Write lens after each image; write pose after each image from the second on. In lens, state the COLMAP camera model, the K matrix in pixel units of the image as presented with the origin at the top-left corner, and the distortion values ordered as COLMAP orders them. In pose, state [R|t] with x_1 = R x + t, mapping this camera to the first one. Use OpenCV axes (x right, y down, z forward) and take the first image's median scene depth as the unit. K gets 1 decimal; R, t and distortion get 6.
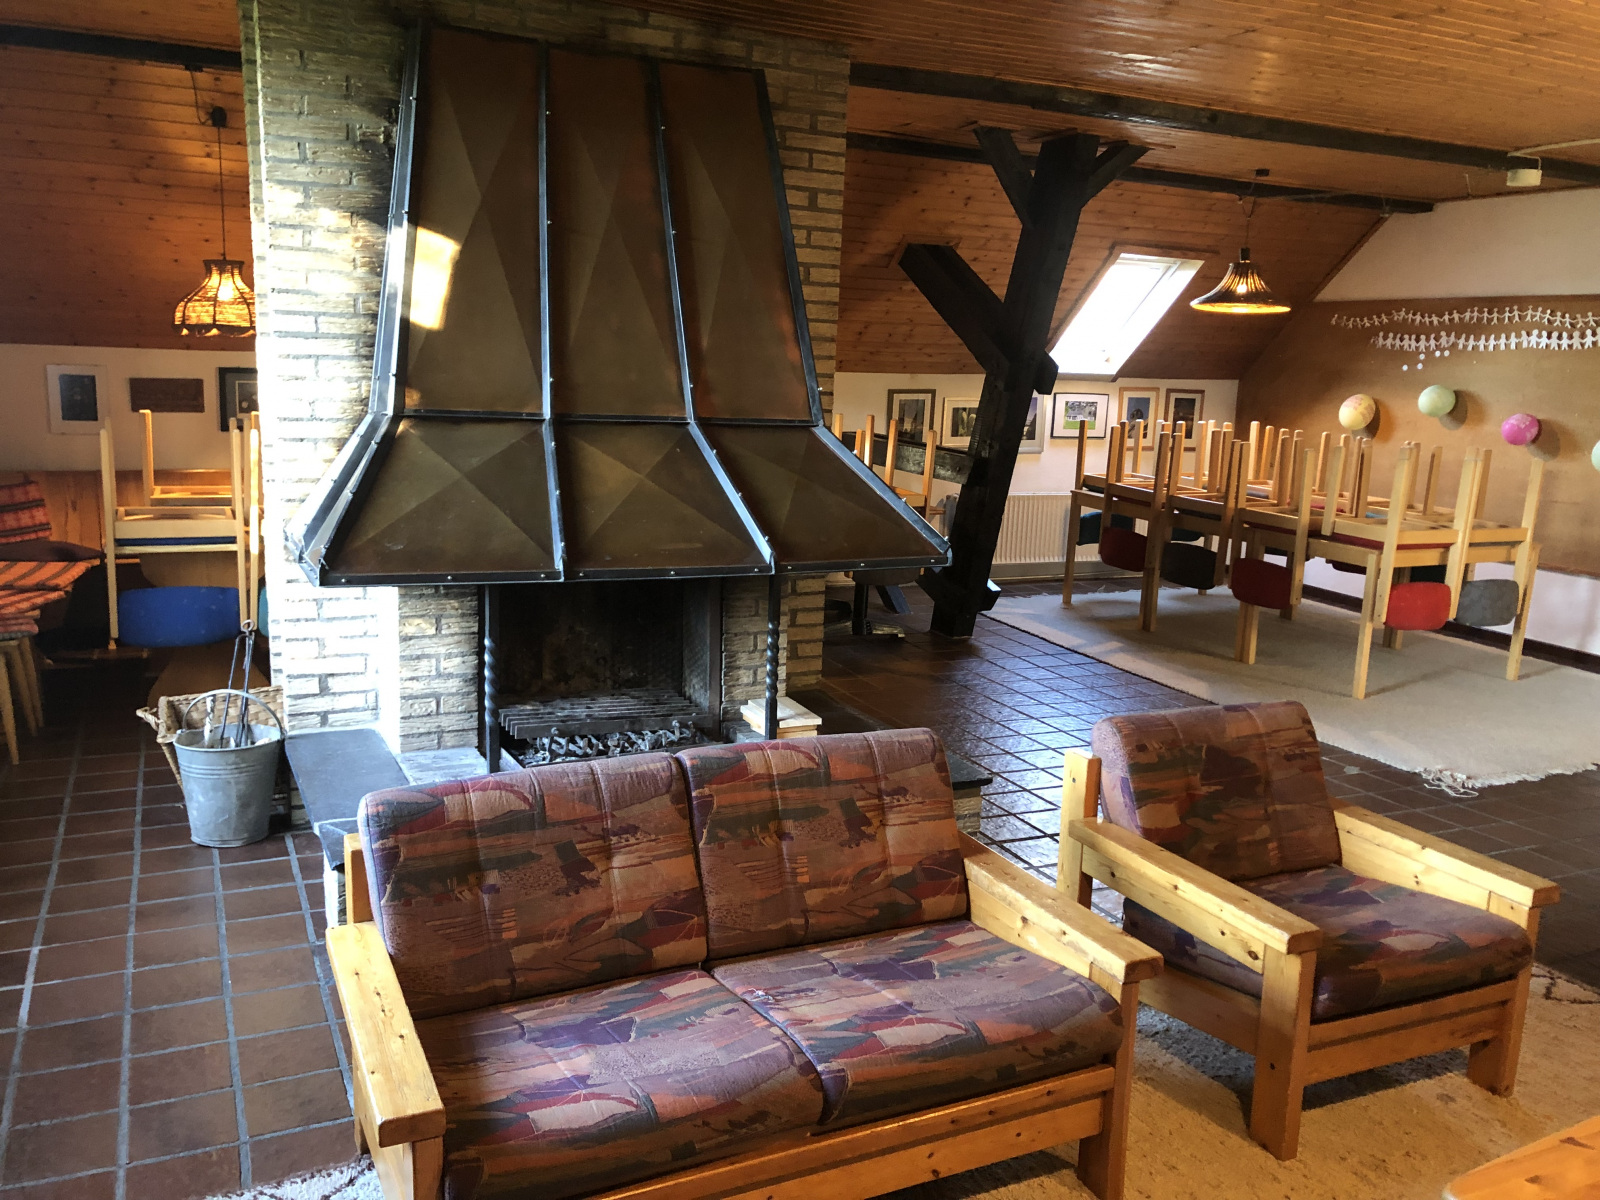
lens RADIAL K [[1319.7, 0, 810.4], [0, 1319.7, 588.9], [0, 0, 1]] dist [0.070995, -0.085705]
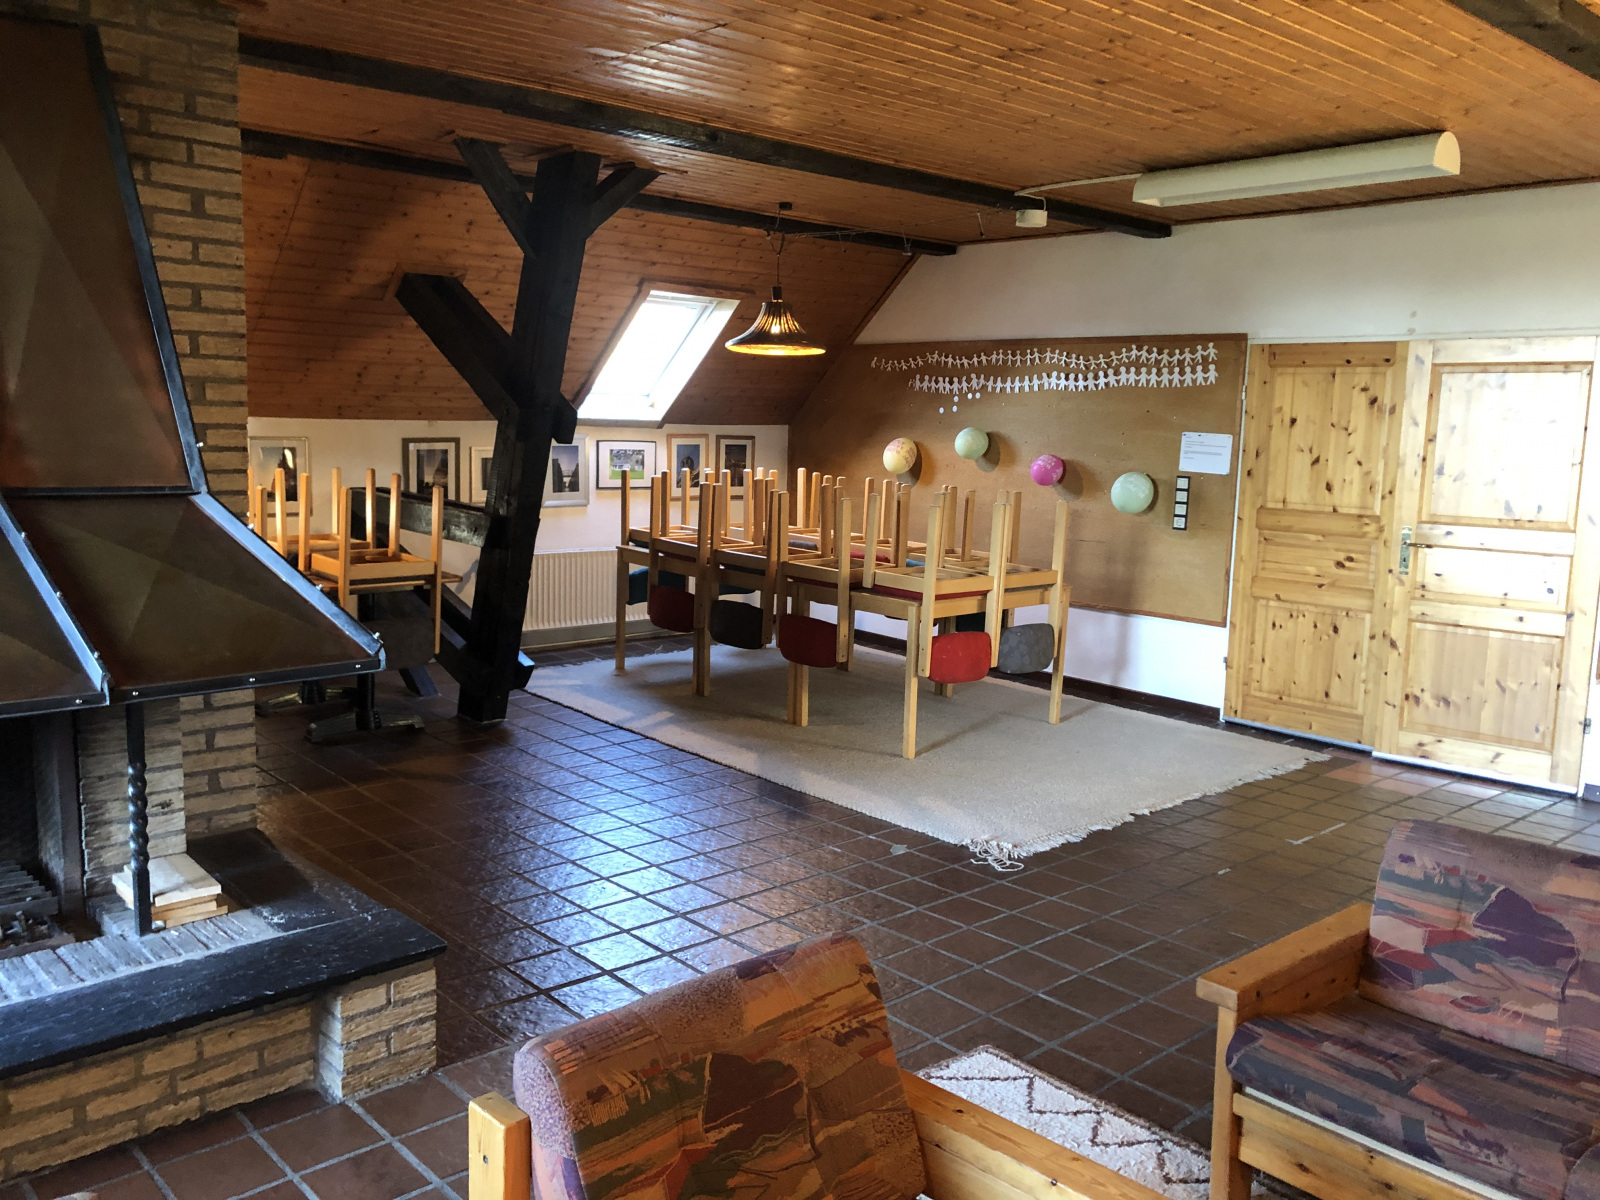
lens RADIAL K [[1319.7, 0, 798.8], [0, 1319.7, 589.3], [0, 0, 1]] dist [0.070995, -0.085705]
pose [[0.958113, -0.051434, 0.281735, 0.076023], [0.060474, 0.997894, -0.023482, -0.020042], [-0.279933, 0.039536, 0.959205, 0.114484]]
